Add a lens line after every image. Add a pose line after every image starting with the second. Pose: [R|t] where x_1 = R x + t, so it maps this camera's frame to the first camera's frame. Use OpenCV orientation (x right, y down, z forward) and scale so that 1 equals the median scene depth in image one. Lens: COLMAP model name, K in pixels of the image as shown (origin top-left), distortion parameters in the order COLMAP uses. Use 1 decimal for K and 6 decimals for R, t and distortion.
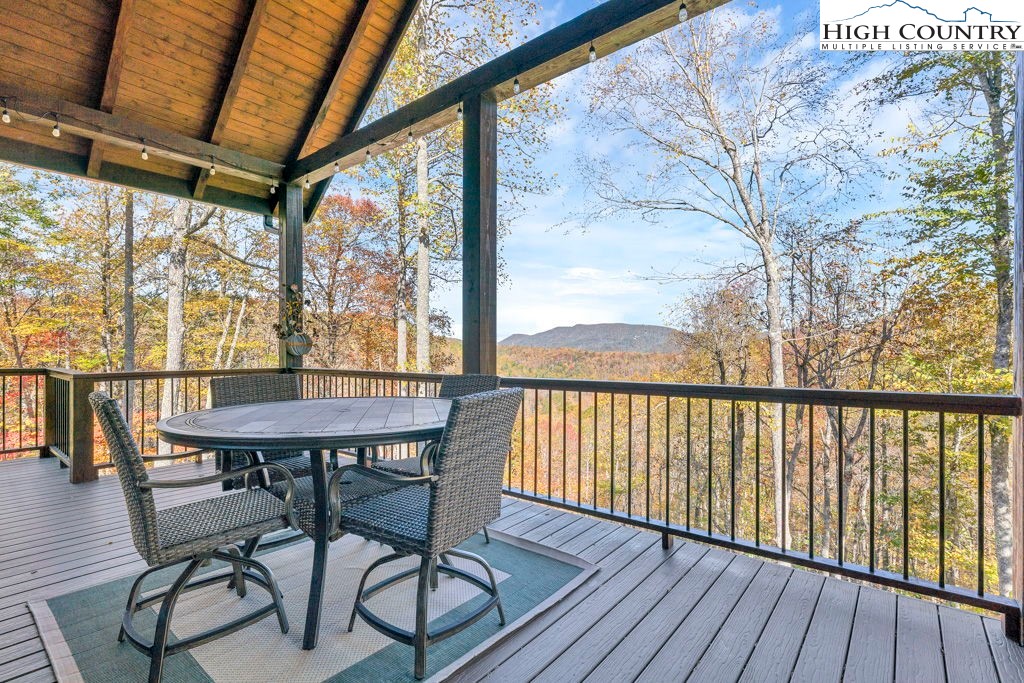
lens RADIAL K [[481.4, 0, 507.7], [0, 481.4, 353.4], [0, 0, 1]] dist [0.003047, -0.000232]
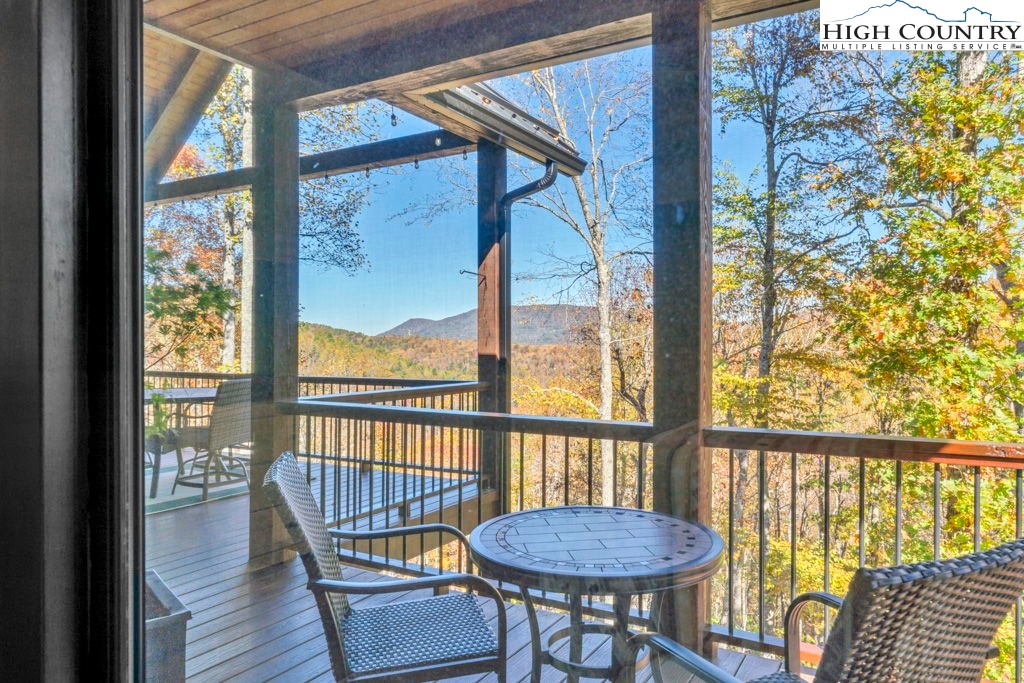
lens RADIAL K [[709.7, 0, 511.8], [0, 709.7, 345.0], [0, 0, 1]] dist [-0.001090, 0.000656]
pose [[0.988553, 0.001799, 0.150863, 0.108360], [-0.001316, 0.999994, -0.003299, -0.010858], [-0.150868, 0.003063, 0.988549, -0.377779]]
